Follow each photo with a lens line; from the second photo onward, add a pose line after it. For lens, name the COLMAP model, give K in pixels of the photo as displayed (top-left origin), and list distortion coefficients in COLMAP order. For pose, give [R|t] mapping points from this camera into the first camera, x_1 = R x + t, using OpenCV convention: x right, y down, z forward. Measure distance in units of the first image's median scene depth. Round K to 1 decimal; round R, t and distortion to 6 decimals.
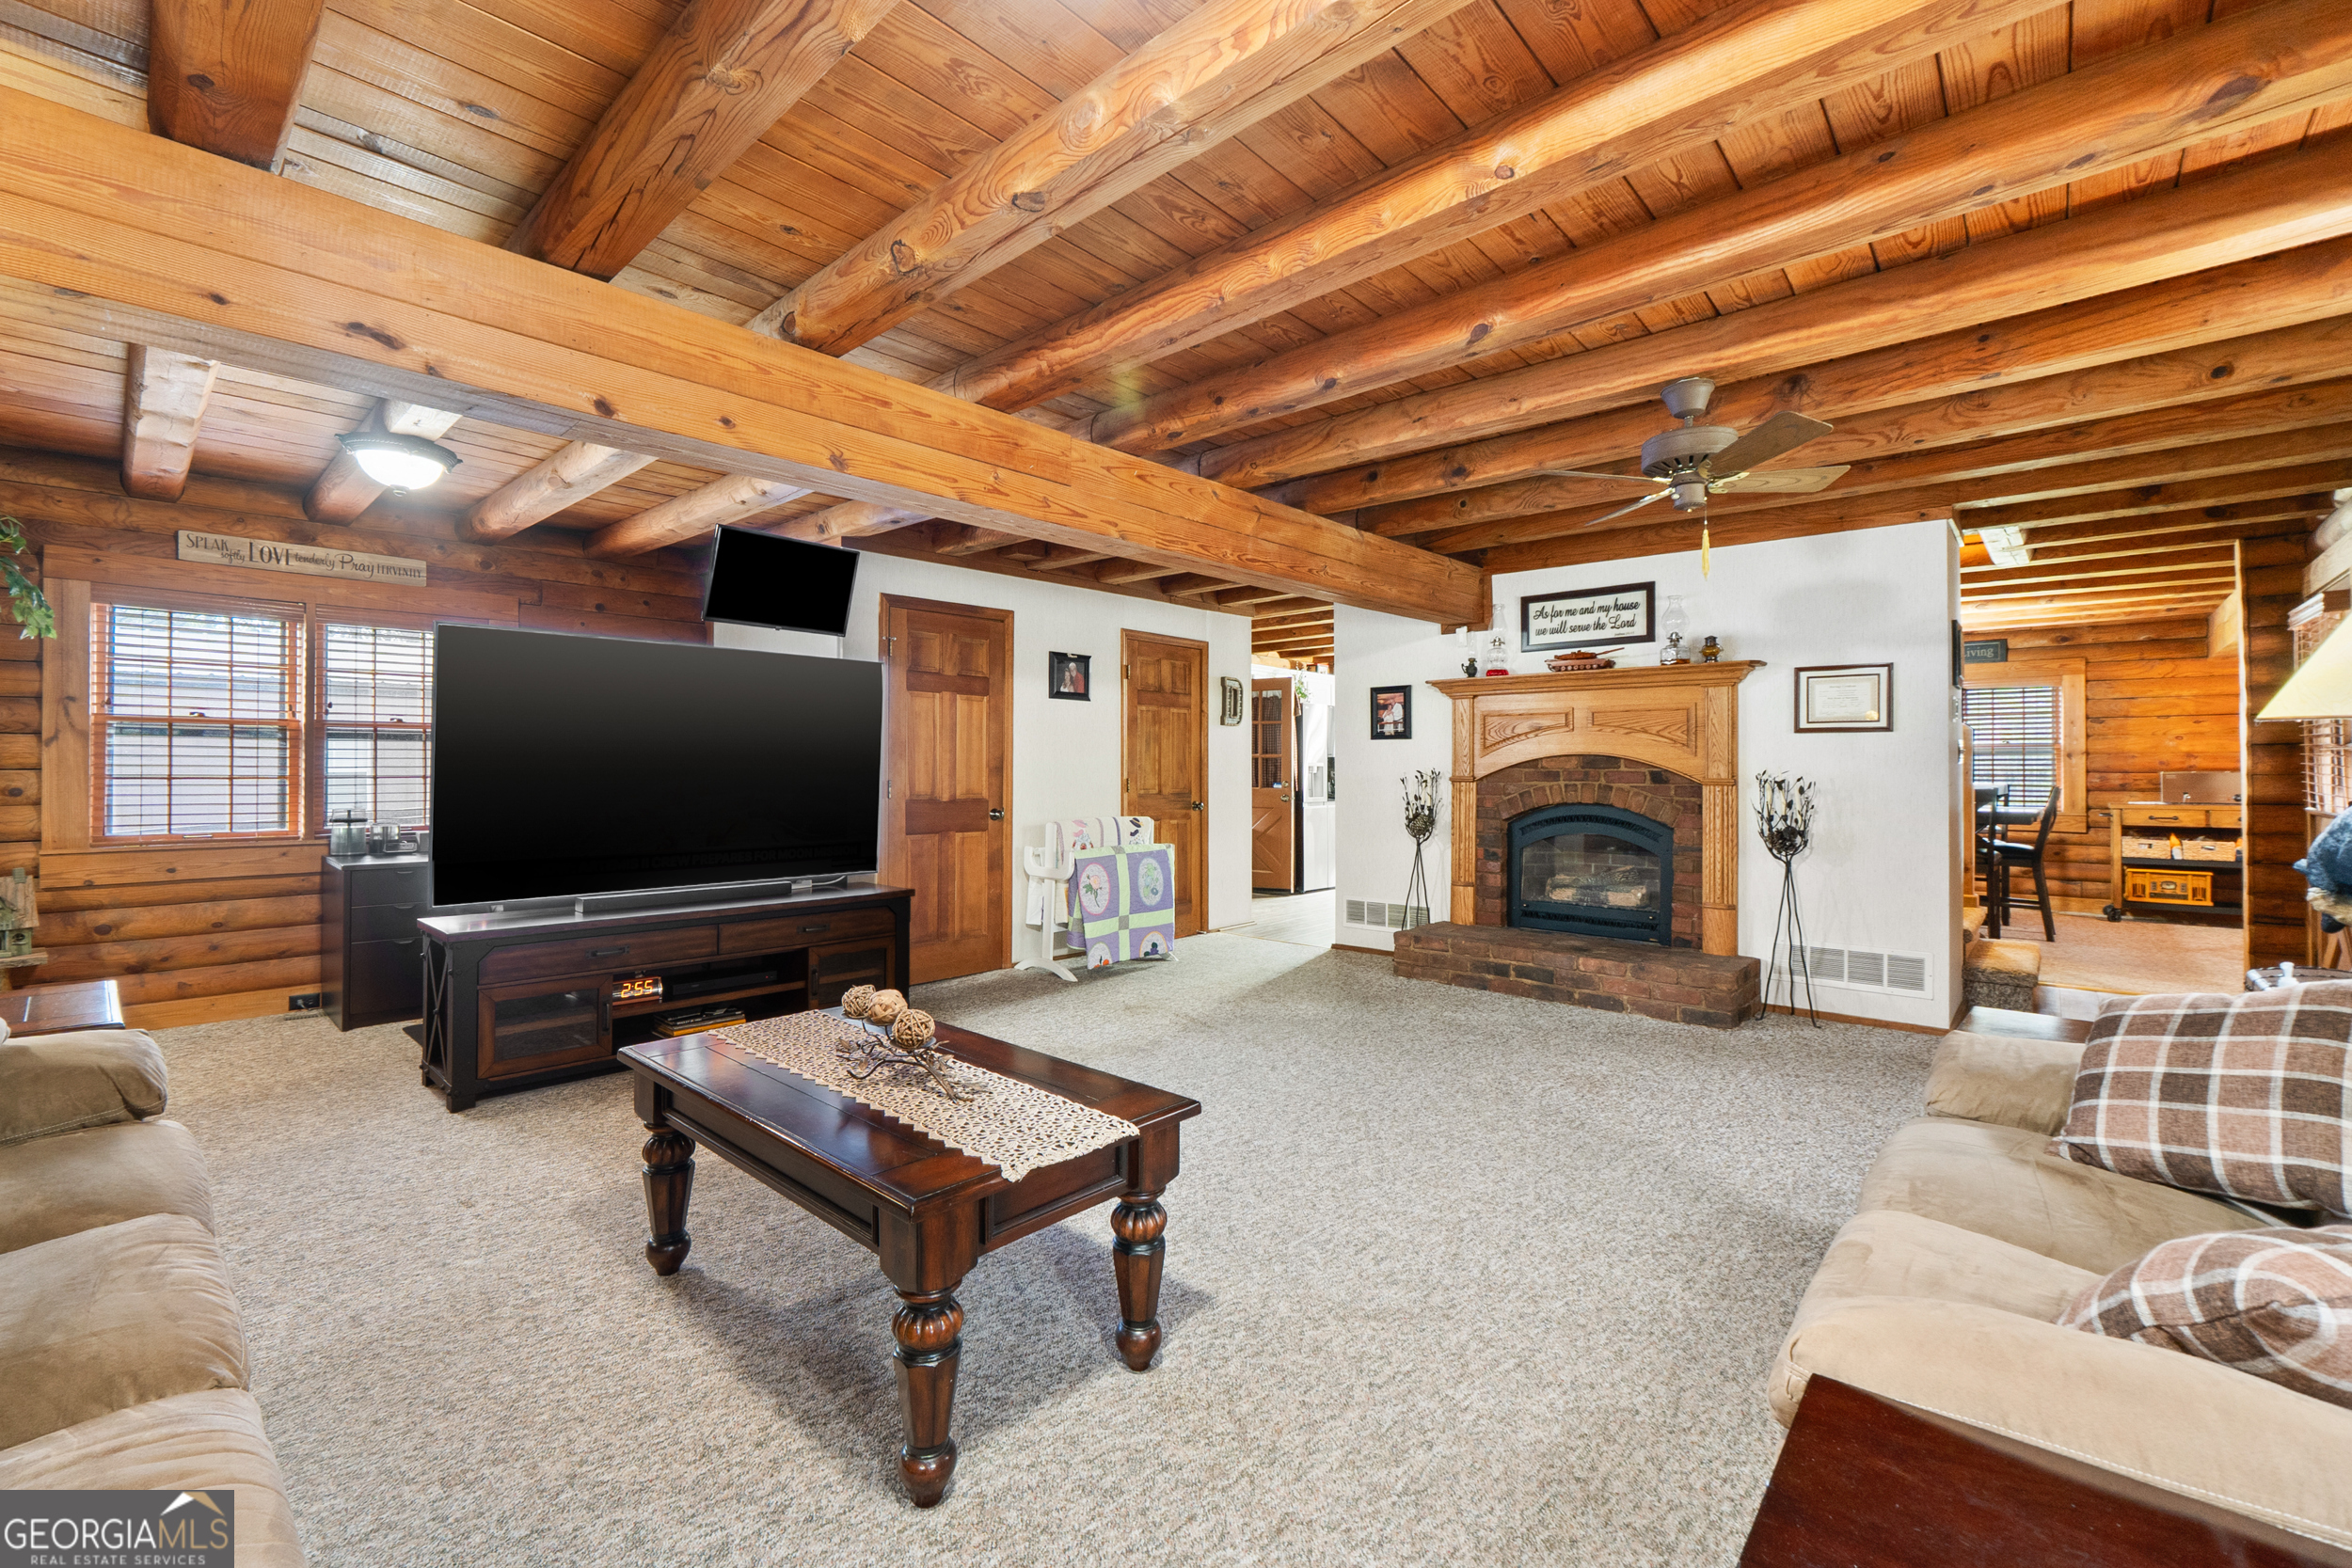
lens RADIAL K [[976.0, 0, 1175.1], [0, 976.0, 764.6], [0, 0, 1]] dist [-0.011392, -0.000263]
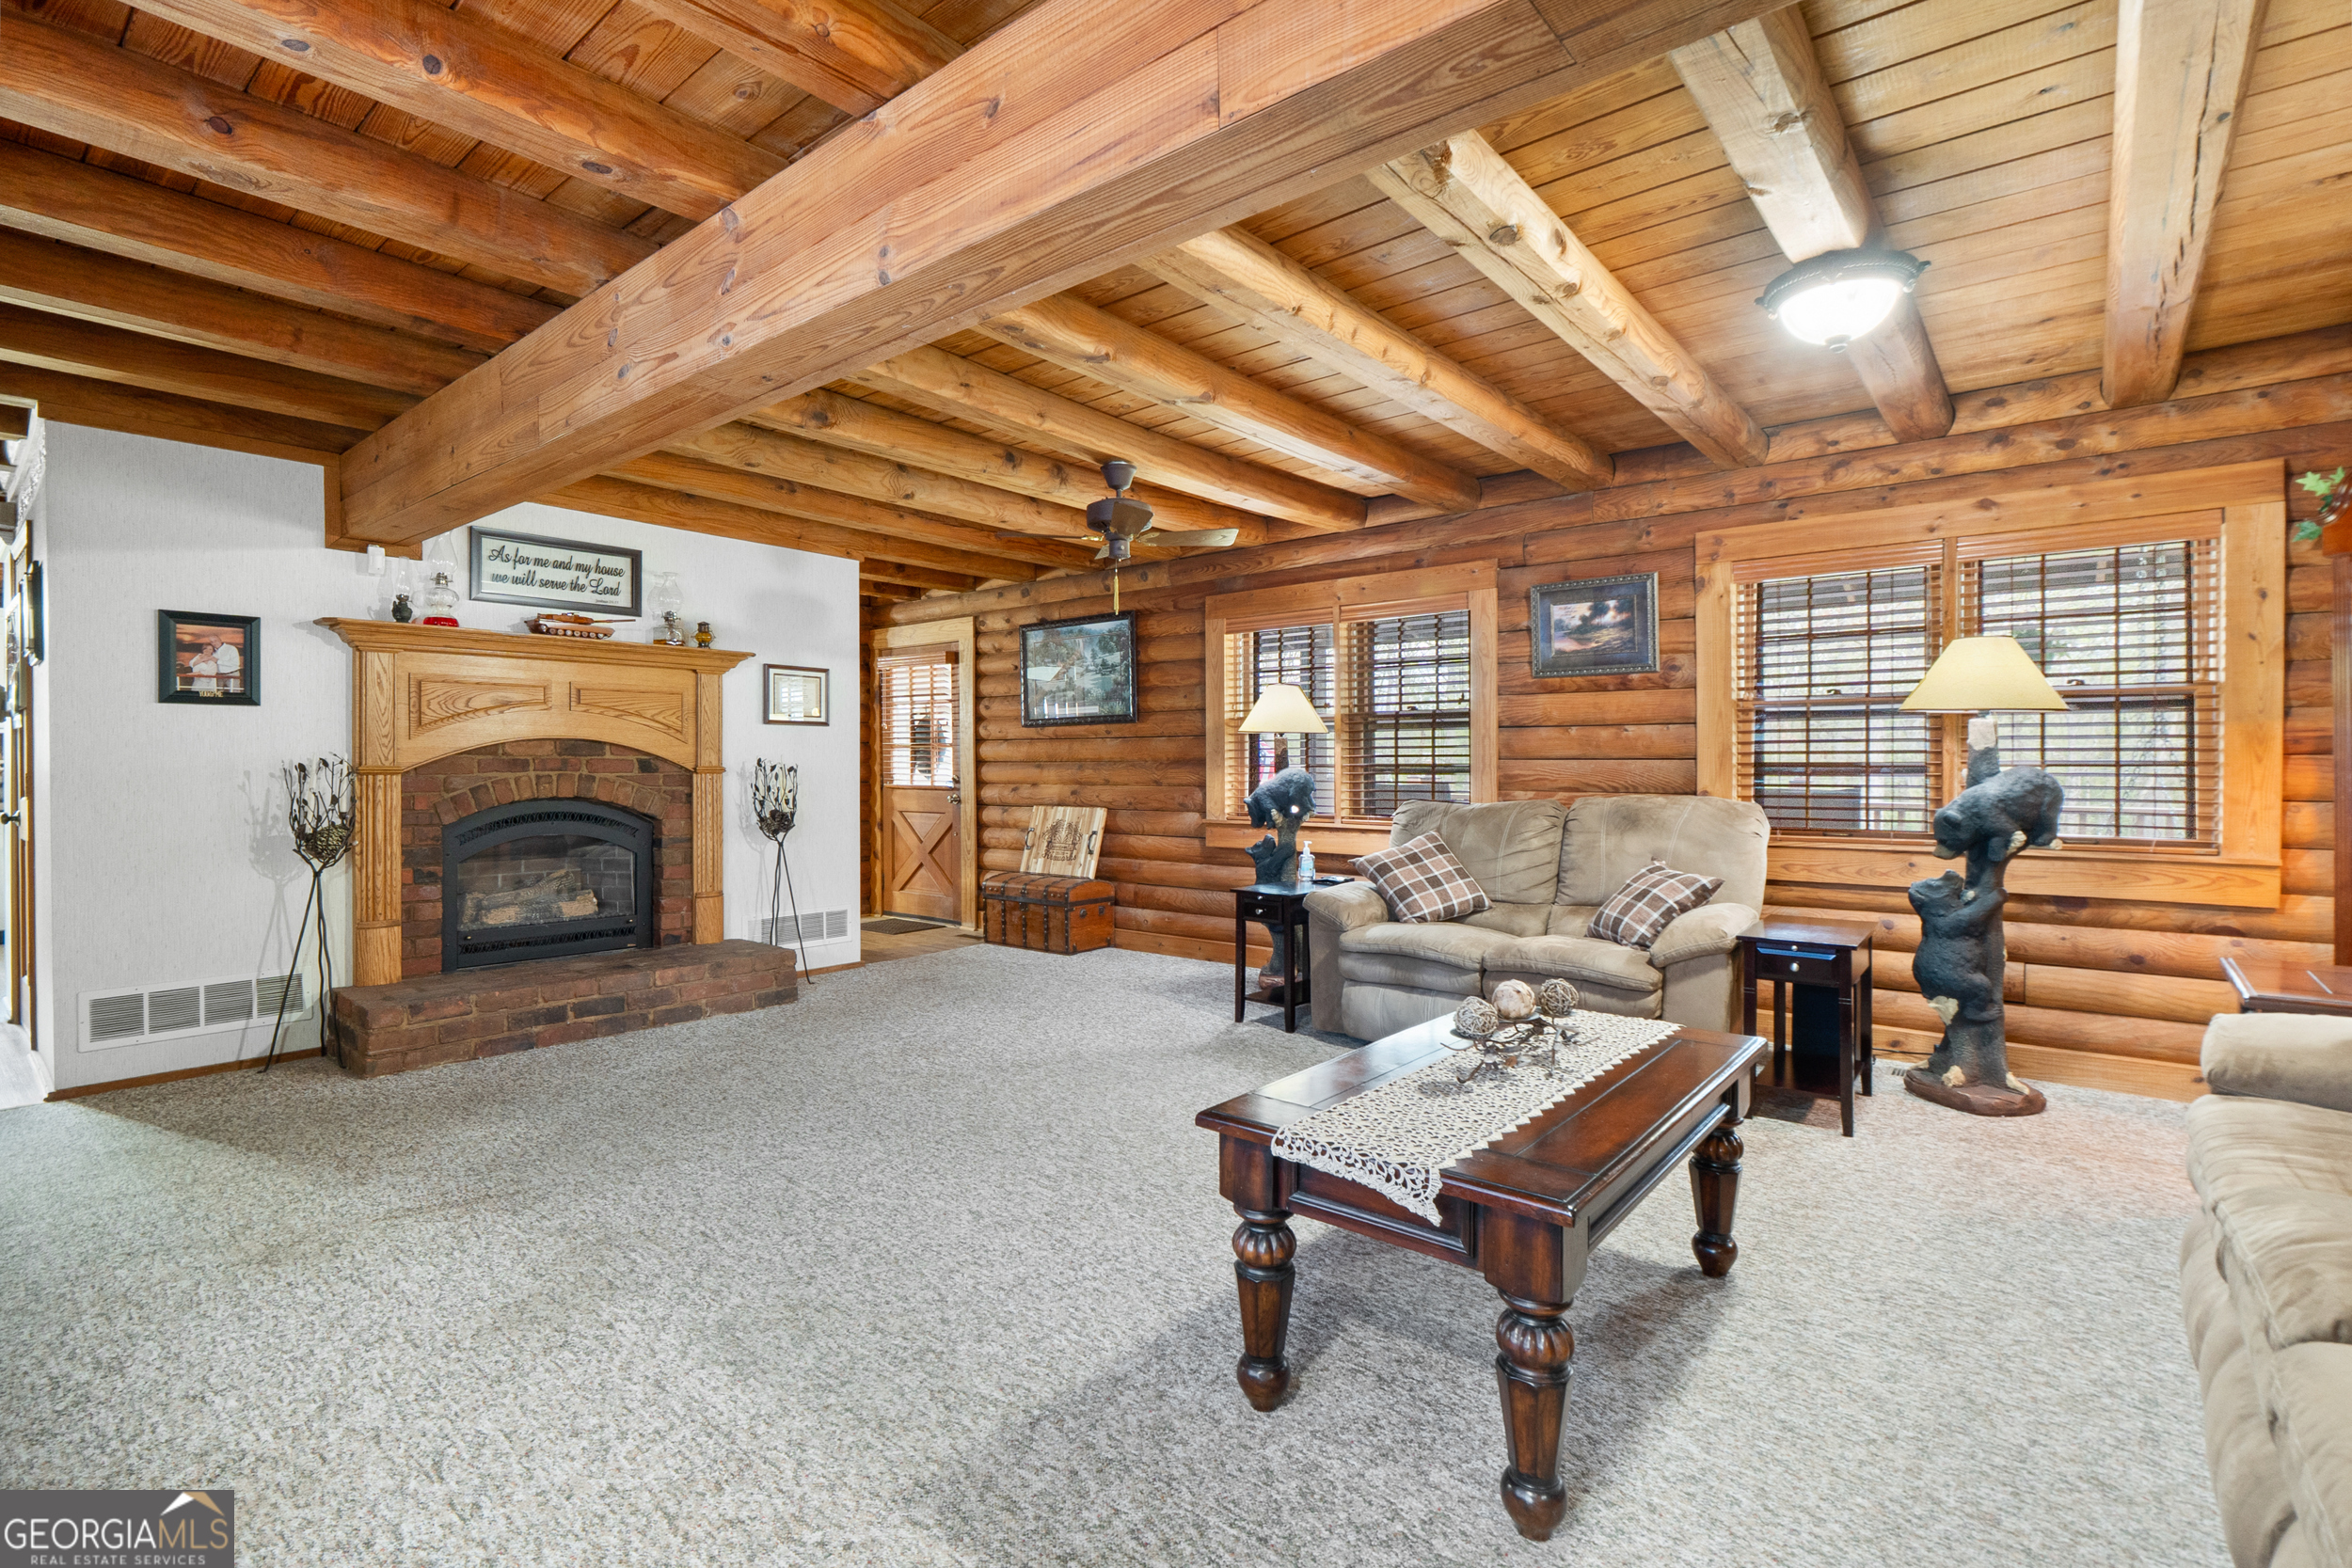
lens RADIAL K [[1080.4, 0, 1140.7], [0, 1080.4, 768.7], [0, 0, 1]] dist [-0.015343, 0.001768]
pose [[-0.018685, -0.003792, 0.999818, -0.519651], [-0.003134, 0.999988, 0.003734, 0.010463], [-0.999821, -0.003064, -0.018696, 0.544737]]
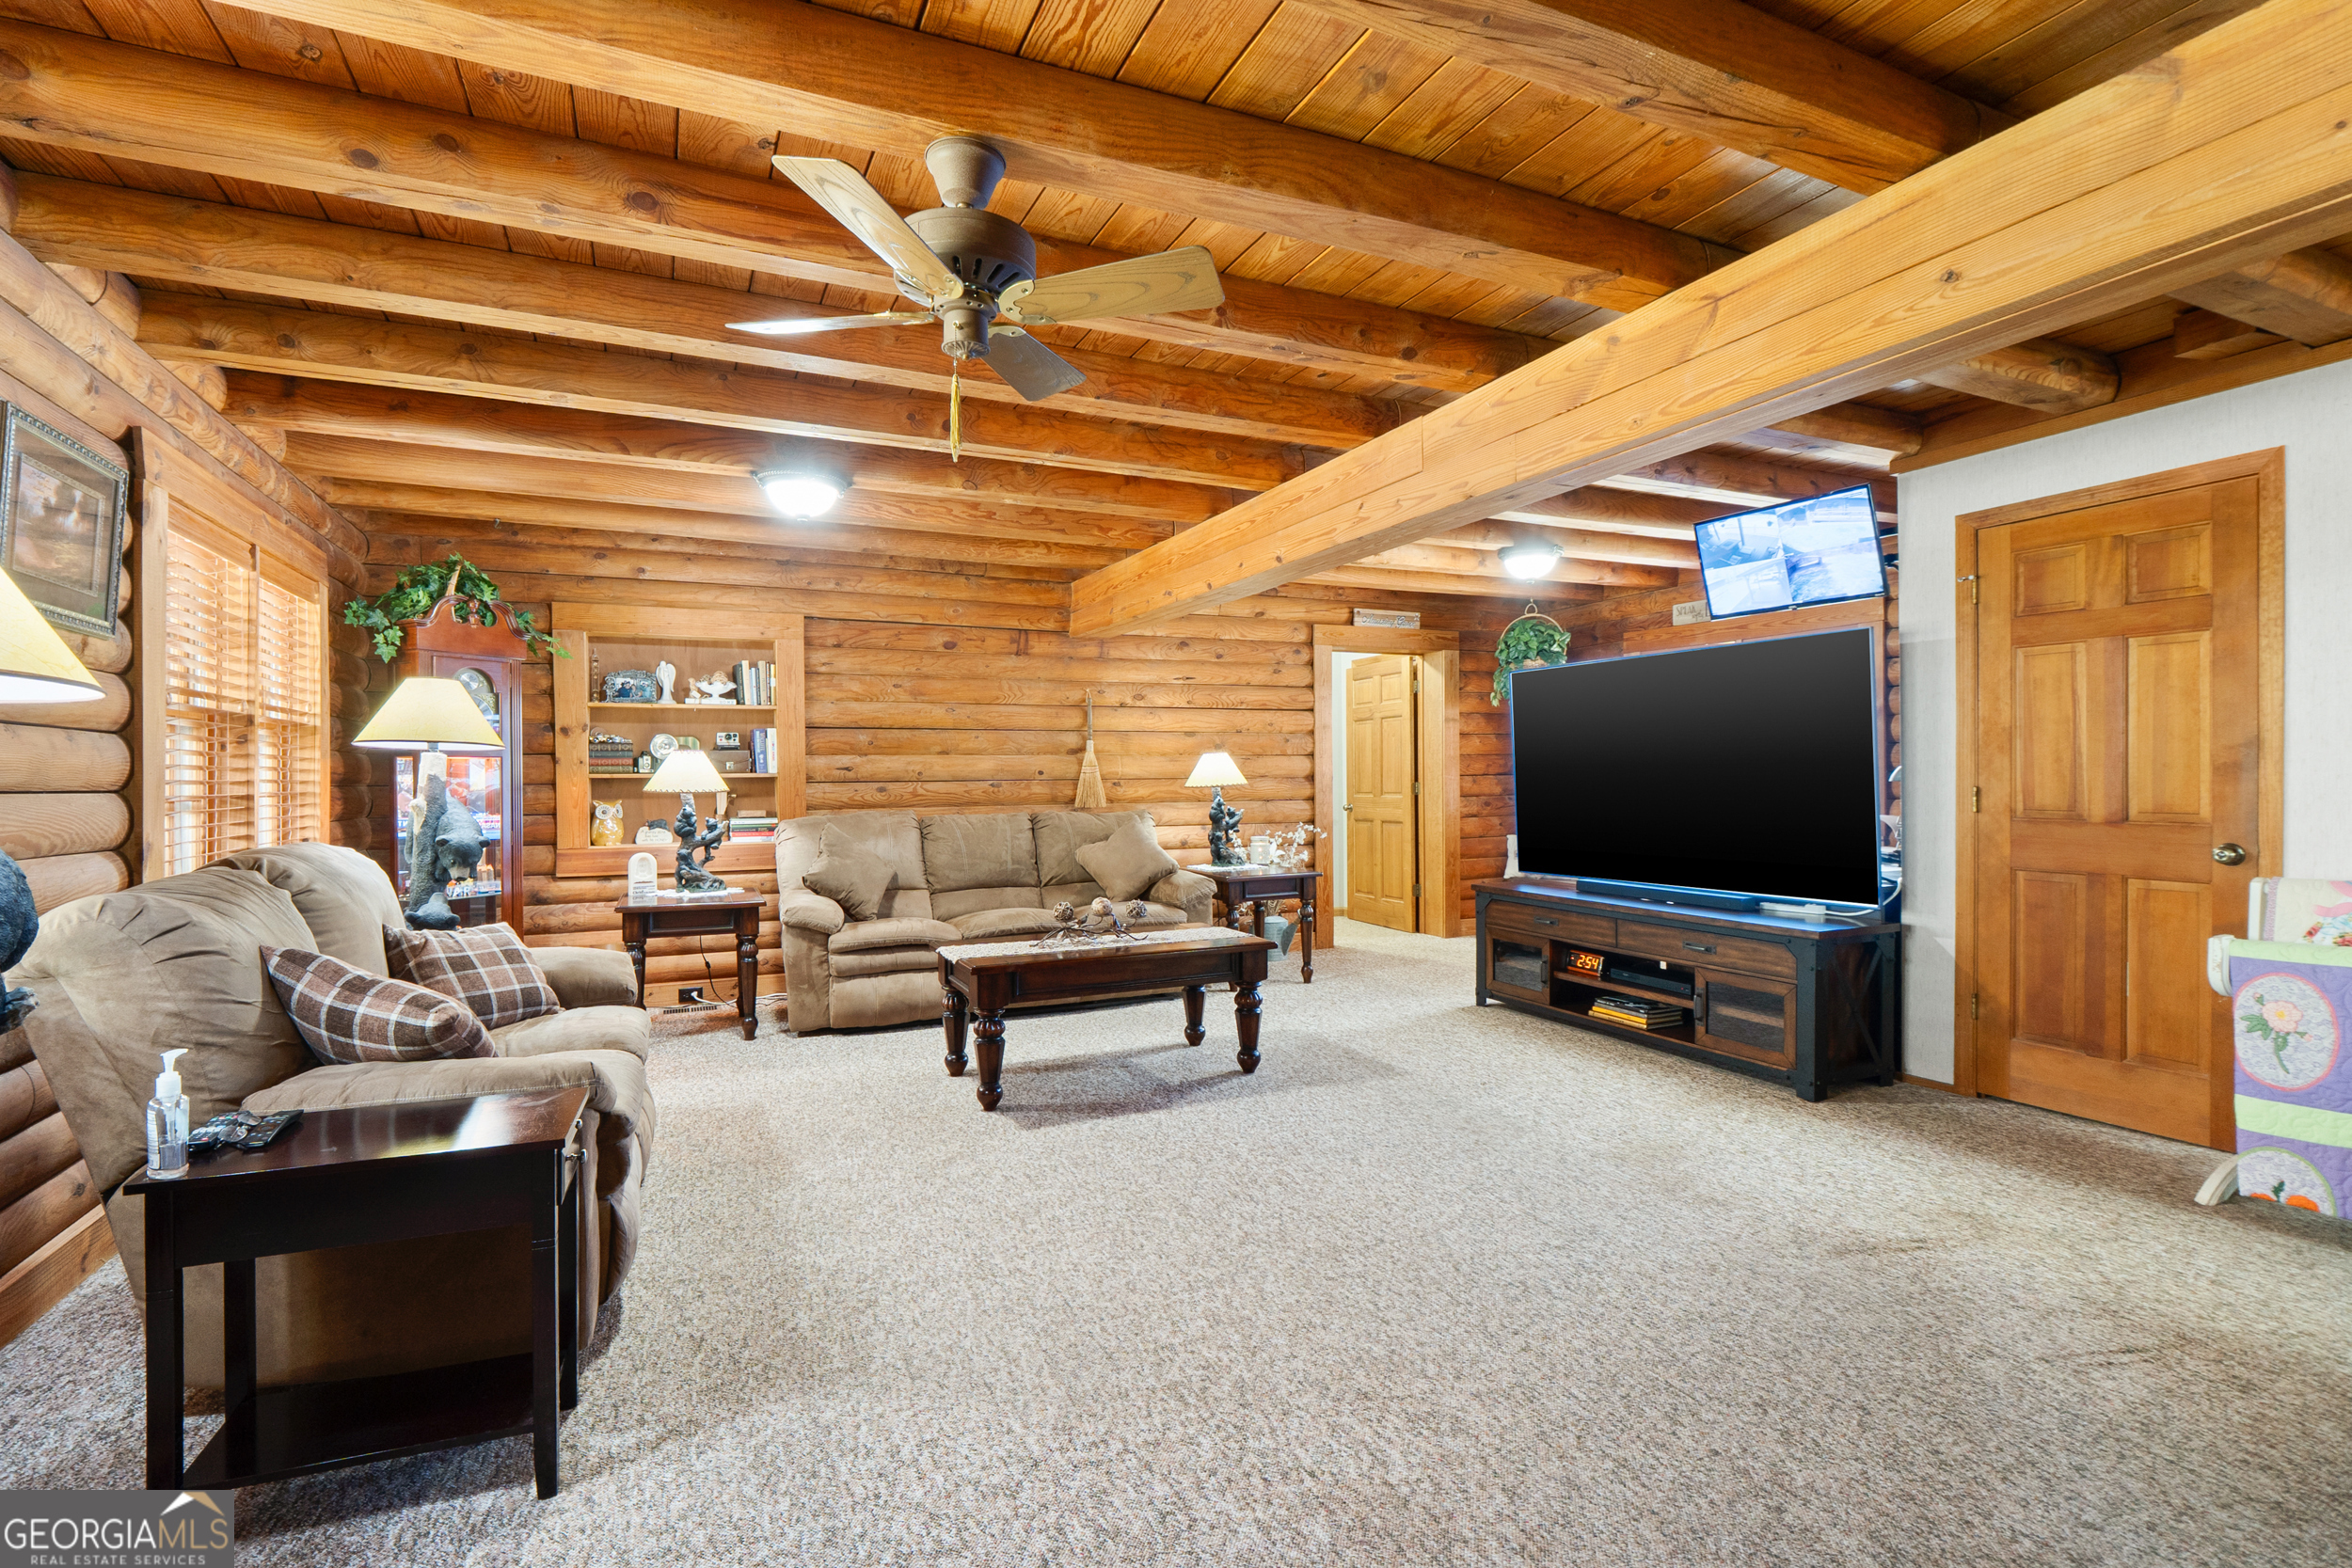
lens RADIAL K [[1080.4, 0, 1183.6], [0, 1080.4, 777.6], [0, 0, 1]] dist [-0.015343, 0.001768]
pose [[-0.370694, 0.002421, -0.928752, 0.610646], [0.009449, 0.999955, -0.001165, 0.003524], [0.928707, -0.009207, -0.370700, 0.753818]]
